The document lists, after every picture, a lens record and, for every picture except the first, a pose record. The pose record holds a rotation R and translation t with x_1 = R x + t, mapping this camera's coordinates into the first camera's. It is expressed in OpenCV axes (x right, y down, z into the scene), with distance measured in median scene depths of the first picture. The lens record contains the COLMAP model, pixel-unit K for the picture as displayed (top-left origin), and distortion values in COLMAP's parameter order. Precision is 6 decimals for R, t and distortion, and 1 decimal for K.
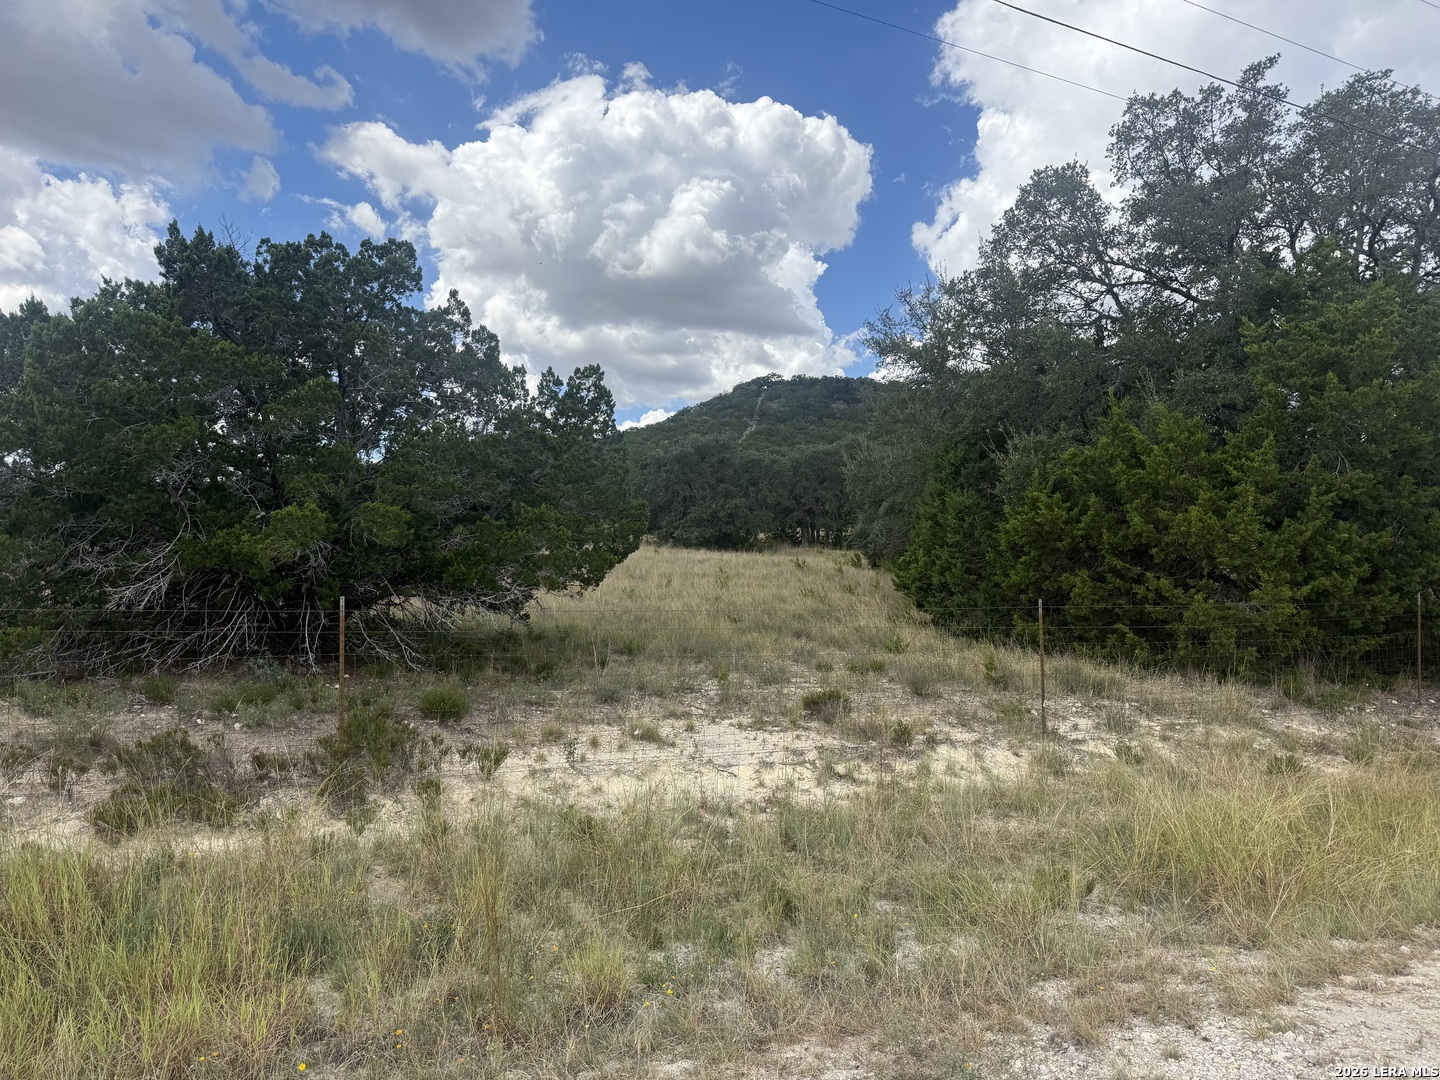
lens RADIAL K [[999.8, 0, 713.8], [0, 999.8, 528.1], [0, 0, 1]] dist [0.050297, -0.080396]
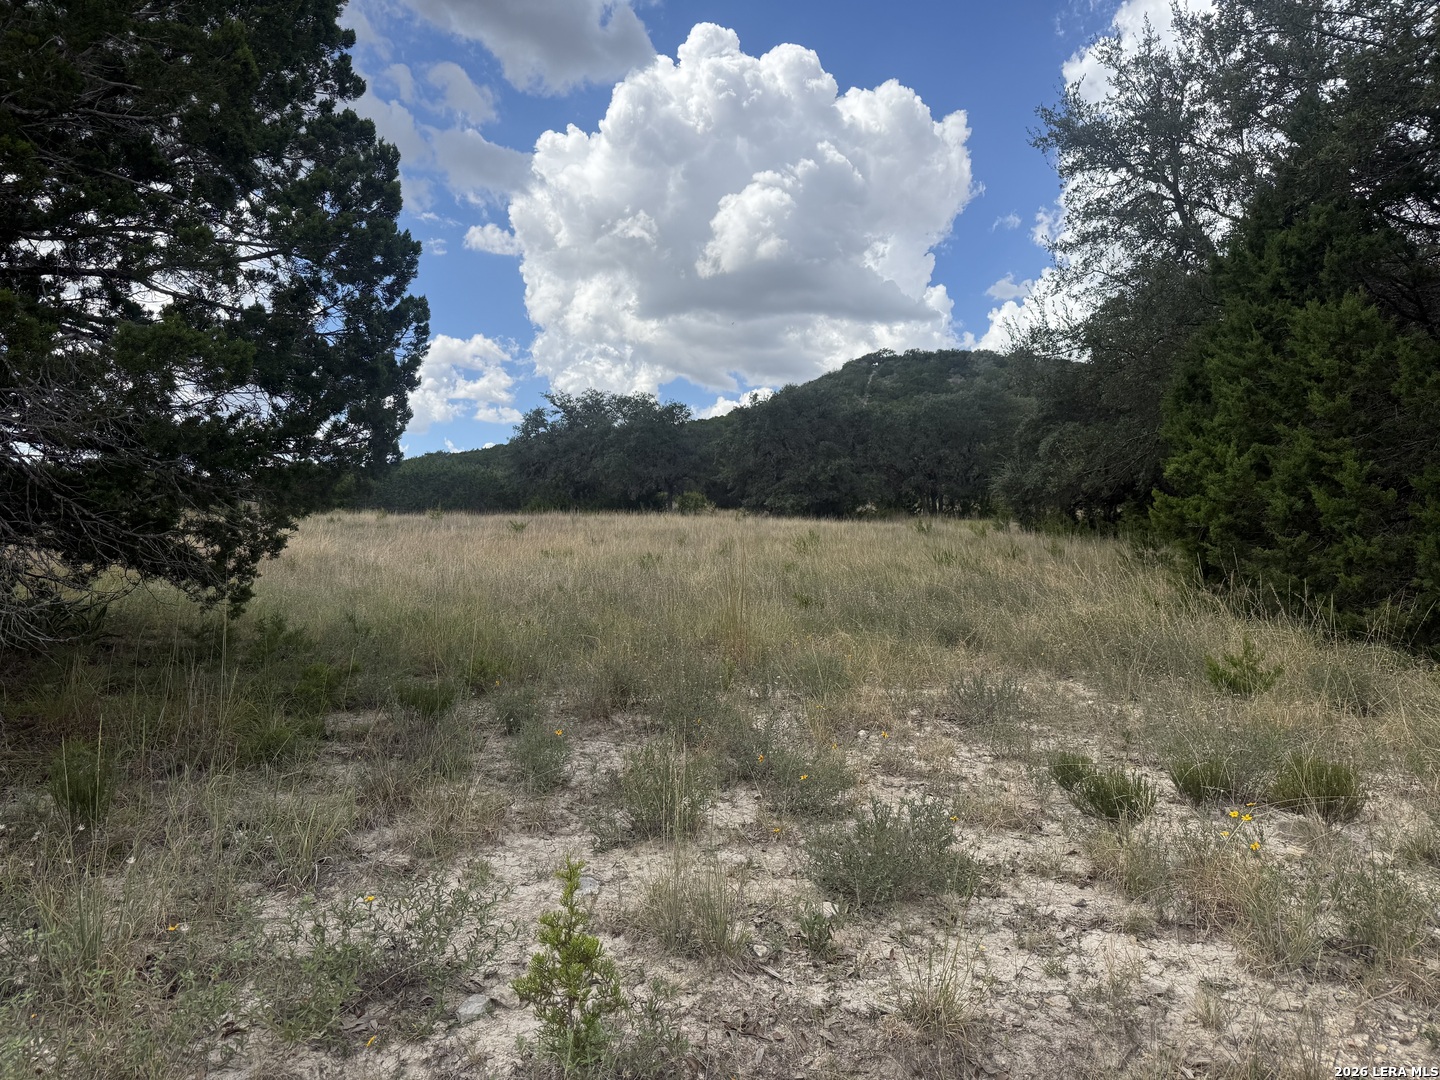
lens RADIAL K [[999.8, 0, 713.8], [0, 999.8, 528.1], [0, 0, 1]] dist [0.050297, -0.080396]
pose [[0.993691, -0.012513, -0.111448, 0.010078], [0.013942, 0.999830, 0.012049, 0.016213], [0.111279, -0.013527, 0.993697, 0.169653]]
